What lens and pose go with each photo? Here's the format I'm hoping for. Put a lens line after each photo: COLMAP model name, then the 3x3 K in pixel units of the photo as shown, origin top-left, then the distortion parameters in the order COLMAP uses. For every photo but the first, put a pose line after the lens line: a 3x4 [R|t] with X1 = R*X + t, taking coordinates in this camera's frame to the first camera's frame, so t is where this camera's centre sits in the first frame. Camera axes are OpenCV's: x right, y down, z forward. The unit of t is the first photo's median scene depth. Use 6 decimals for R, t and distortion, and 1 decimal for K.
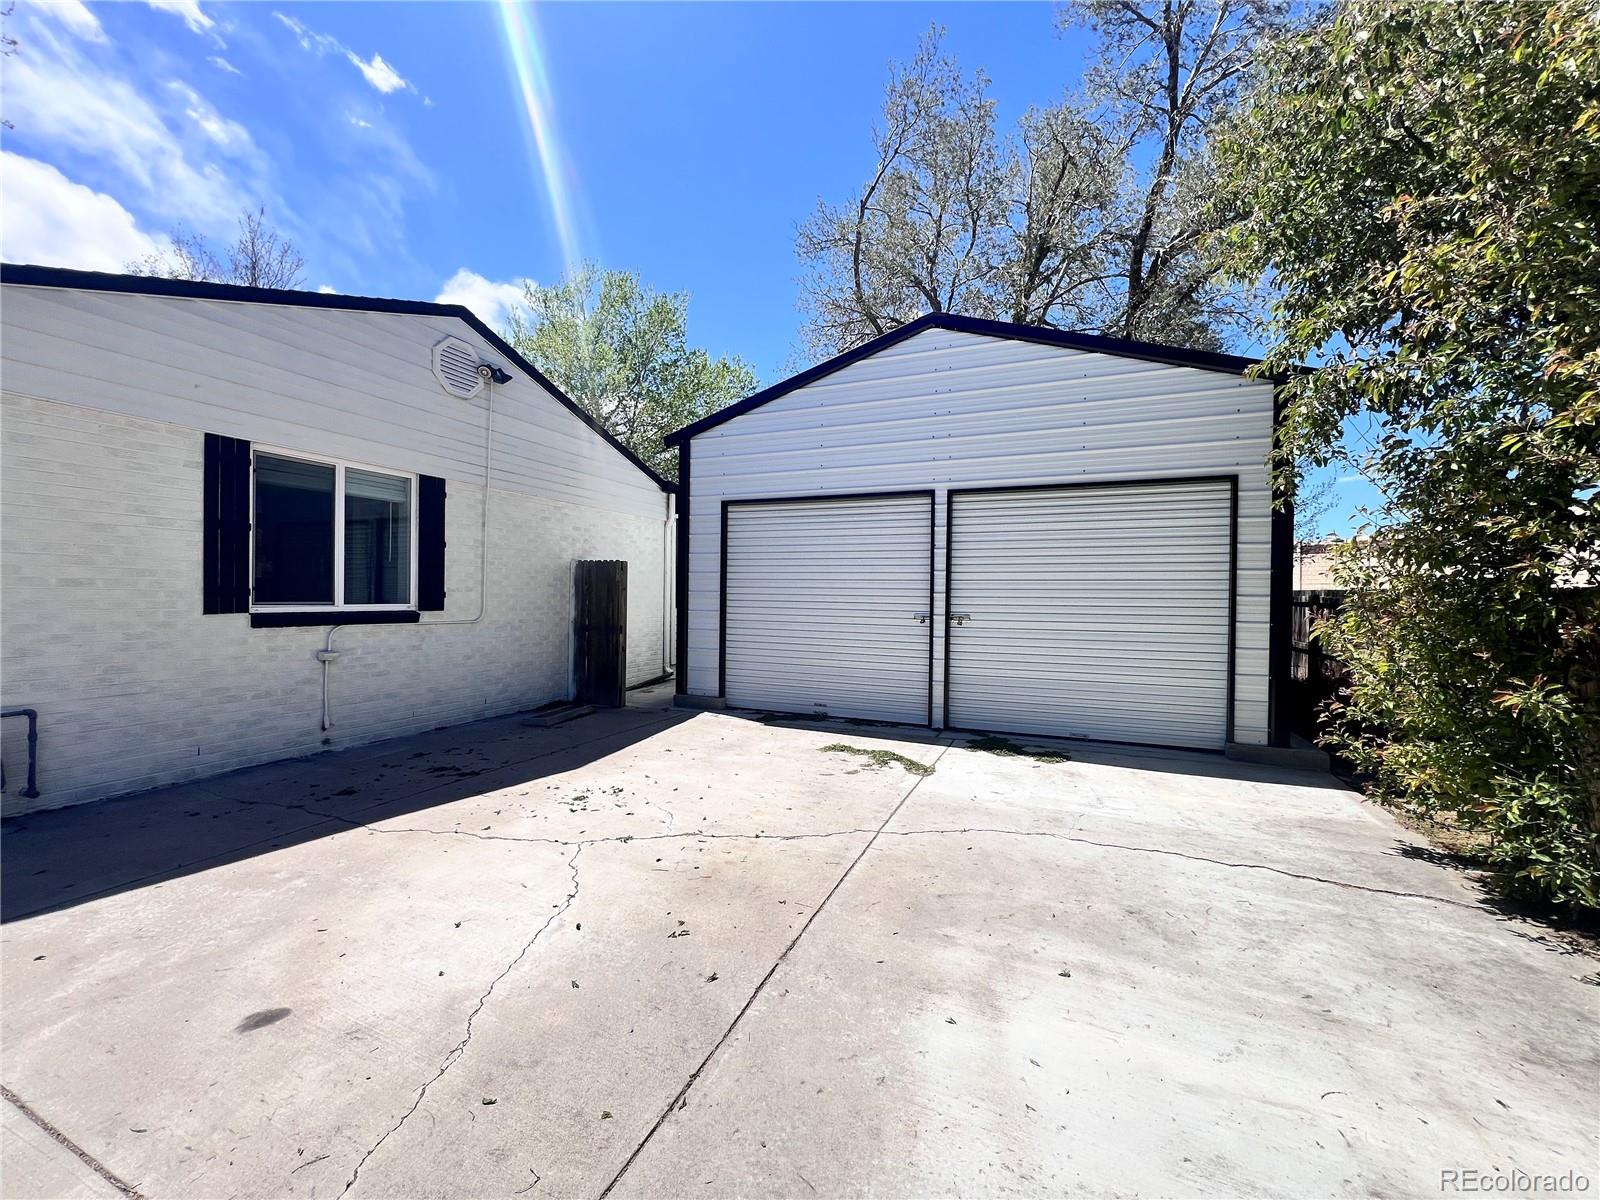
lens RADIAL K [[640.3, 0, 800.0], [0, 640.3, 600.0], [0, 0, 1]] dist [-0.000397, -0.000023]
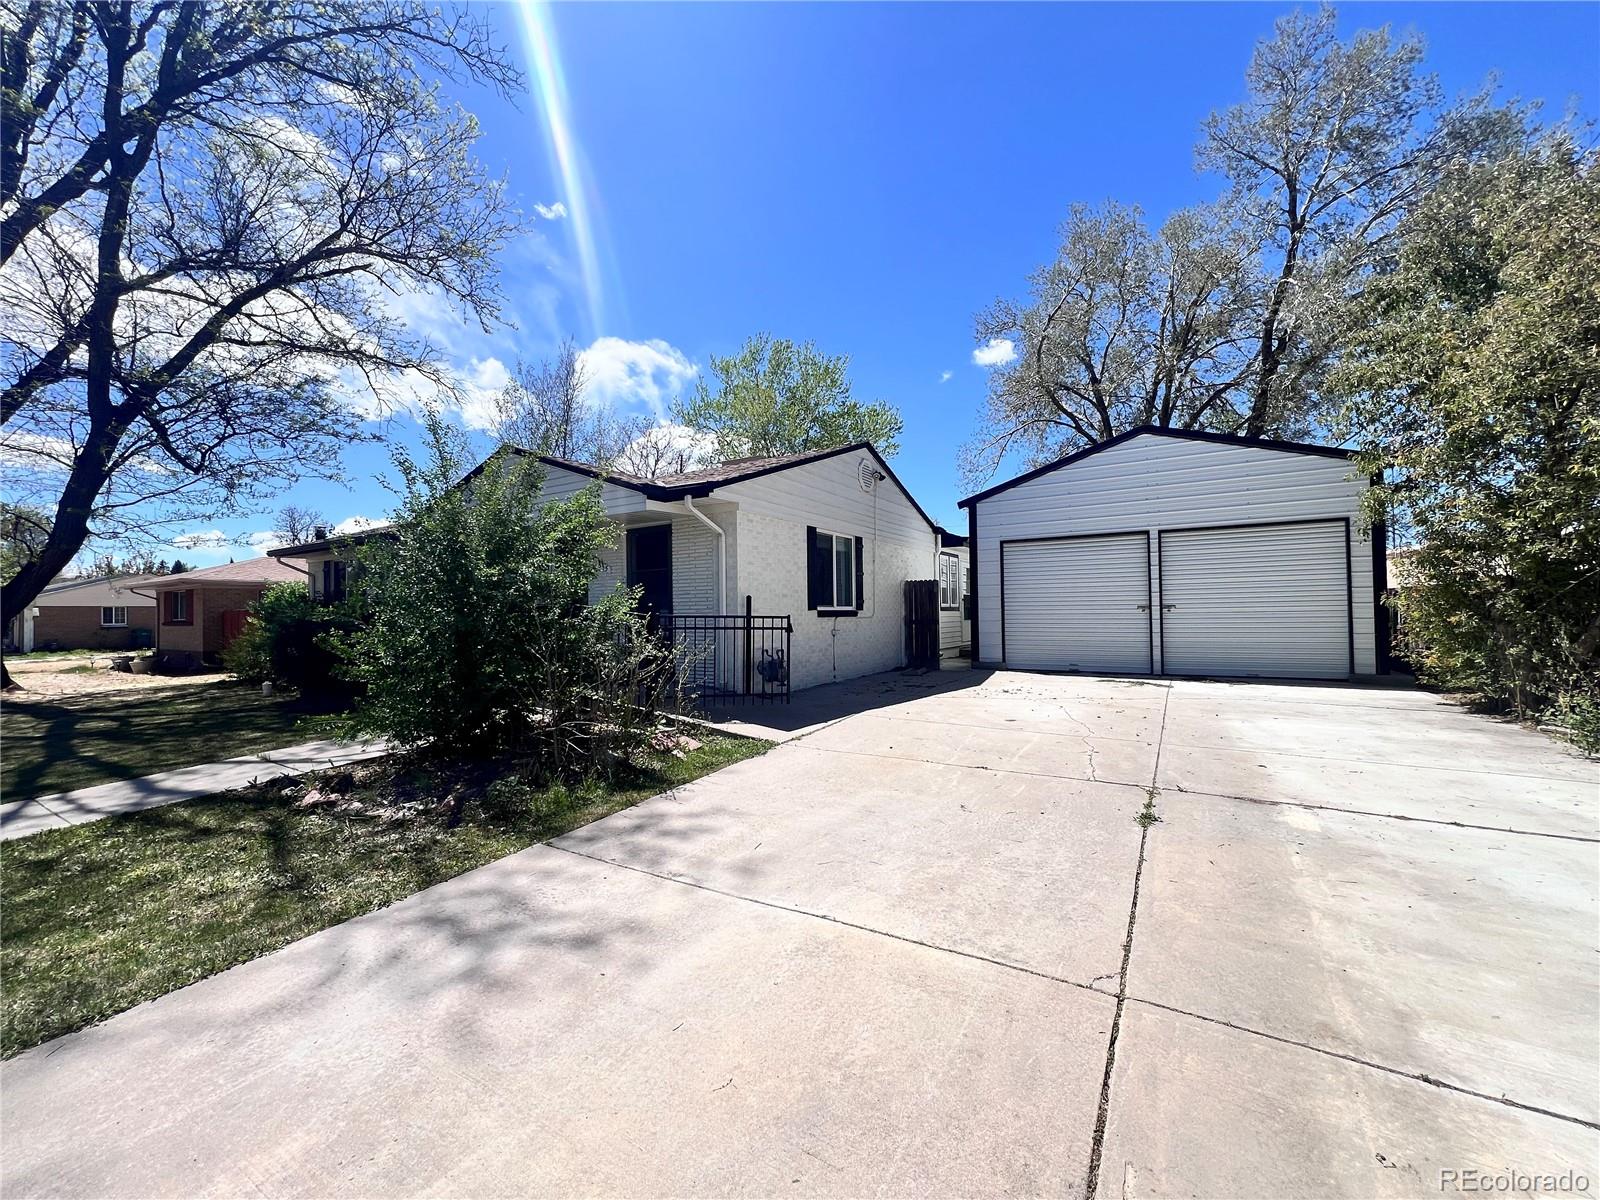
lens RADIAL K [[640.3, 0, 800.0], [0, 640.3, 600.0], [0, 0, 1]] dist [-0.000397, -0.000023]
pose [[0.988646, -0.029199, -0.147400, -0.447133], [0.025078, 0.999243, -0.029739, 0.034514], [0.148157, 0.025705, 0.988630, -0.773565]]
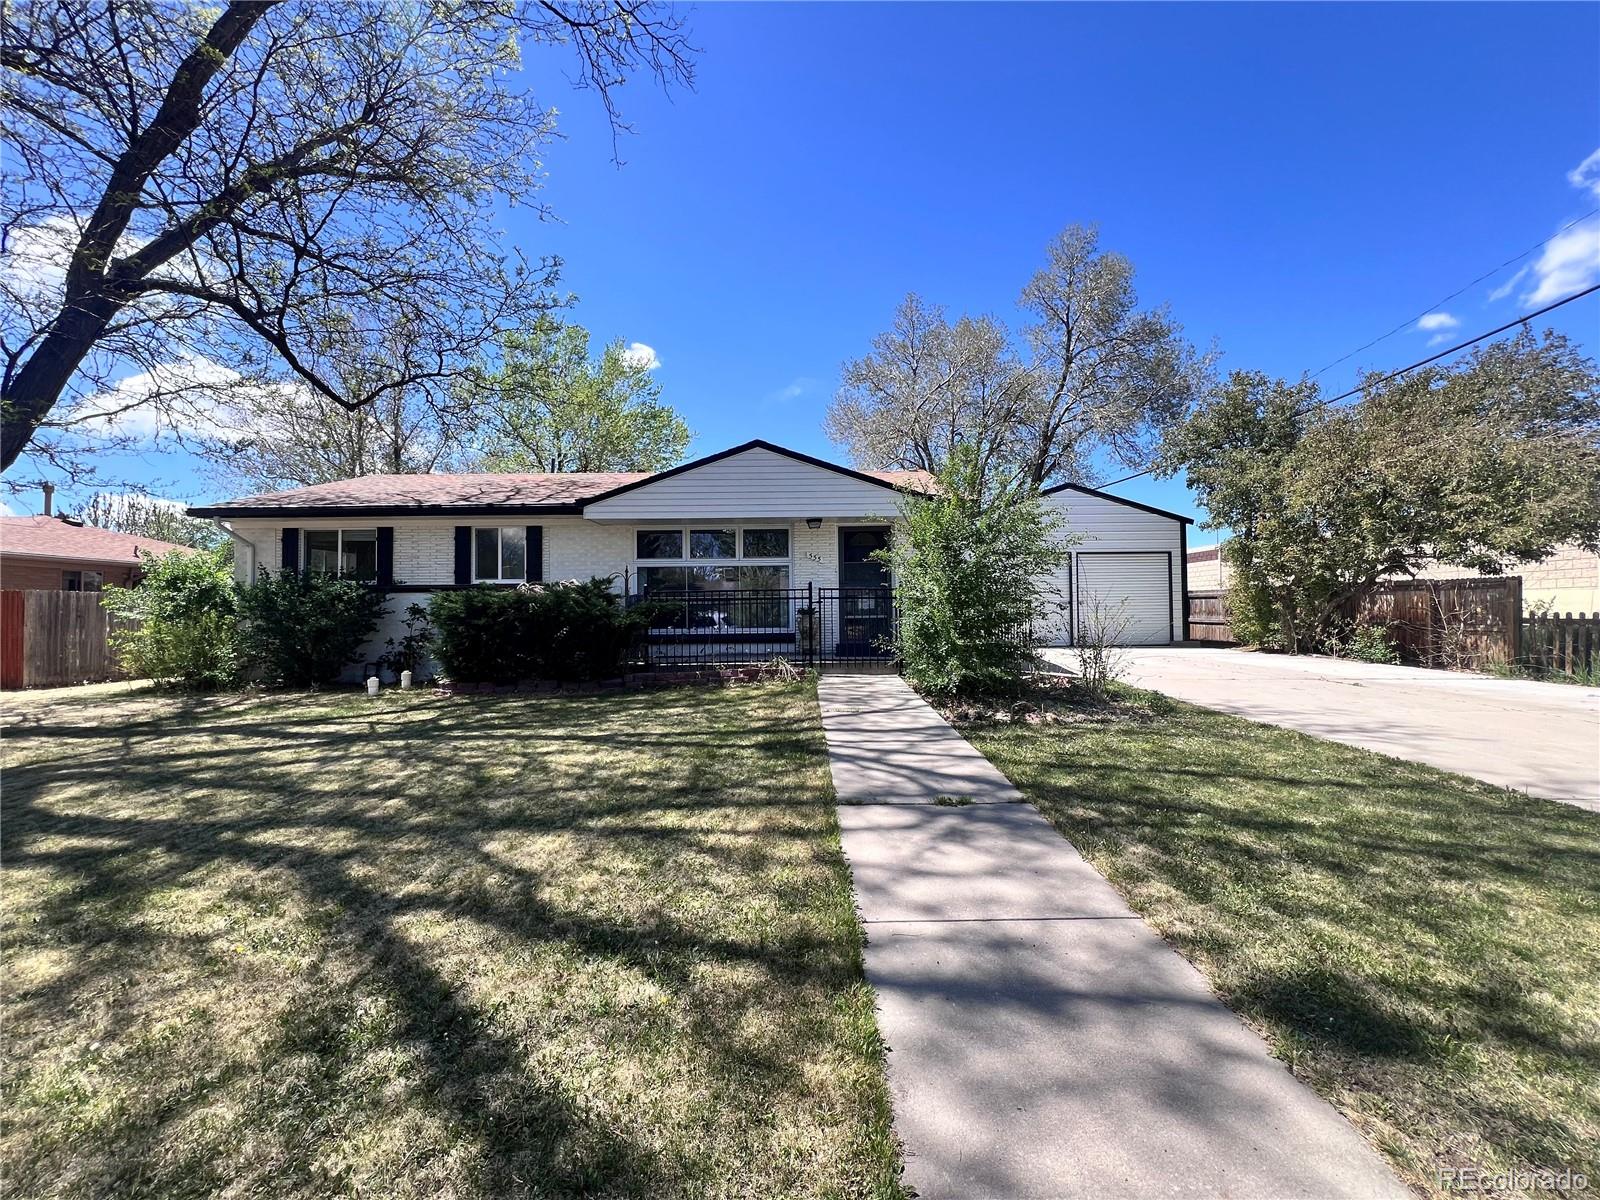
lens RADIAL K [[633.2, 0, 798.3], [0, 633.2, 608.2], [0, 0, 1]] dist [-0.000252, -0.000066]
pose [[0.919959, -0.016689, 0.391658, -1.783253], [0.024235, 0.999604, -0.014330, 0.059854], [-0.391264, 0.022675, 0.919999, -0.888942]]
